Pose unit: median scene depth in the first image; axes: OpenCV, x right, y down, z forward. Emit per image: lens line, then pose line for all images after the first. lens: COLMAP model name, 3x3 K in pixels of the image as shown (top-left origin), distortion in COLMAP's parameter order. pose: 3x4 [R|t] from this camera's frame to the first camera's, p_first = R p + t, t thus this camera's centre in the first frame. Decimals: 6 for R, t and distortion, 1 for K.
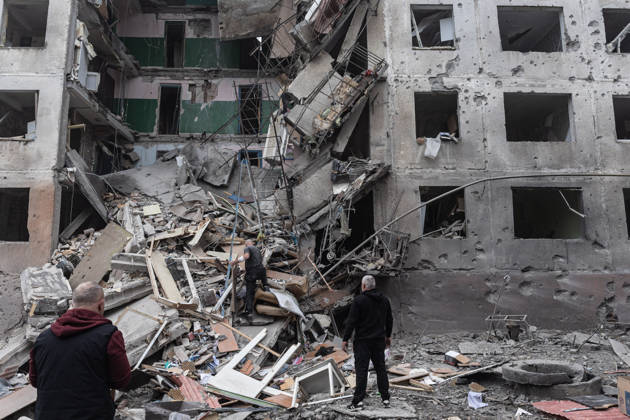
lens RADIAL K [[462.9, 0, 315.8], [0, 462.9, 209.9], [0, 0, 1]] dist [0.006745, -0.021048]
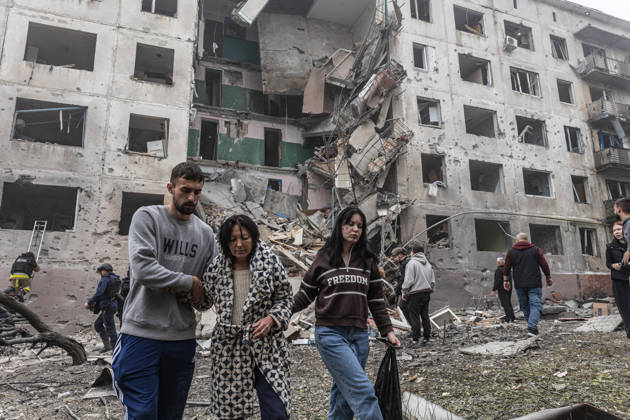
lens RADIAL K [[439.7, 0, 316.7], [0, 439.7, 208.8], [0, 0, 1]] dist [0.006494, -0.015265]
pose [[0.942740, 0.070124, 0.326074, -0.600269], [-0.046519, 0.995737, -0.079646, 0.064353], [-0.330269, 0.059917, 0.941983, -0.257430]]
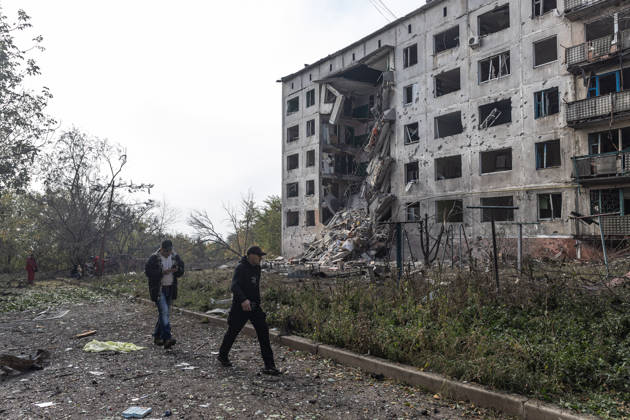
lens RADIAL K [[439.7, 0, 316.6], [0, 439.7, 207.7], [0, 0, 1]] dist [0.006494, -0.015265]
pose [[0.574285, -0.041937, -0.817581, 1.928760], [0.128955, 0.990853, 0.039756, -0.185390], [0.808435, -0.128262, 0.574440, -0.782461]]
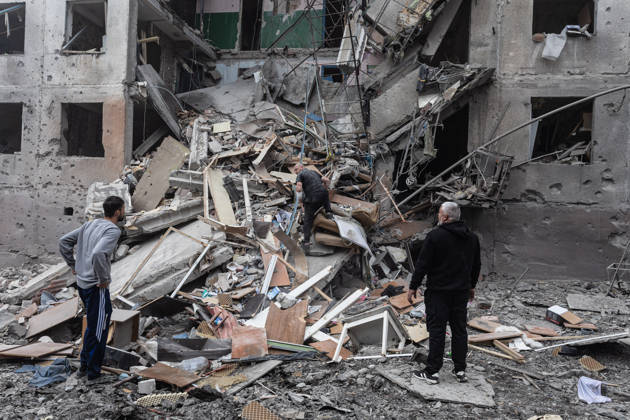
lens RADIAL K [[439.7, 0, 312.5], [0, 439.7, 210.7], [0, 0, 1]] dist [0.006494, -0.015265]
pose [[0.972163, 0.047426, -0.229454, 0.042381], [-0.011273, 0.987634, 0.156371, 0.027306], [0.234032, -0.149431, 0.960676, 0.163316]]
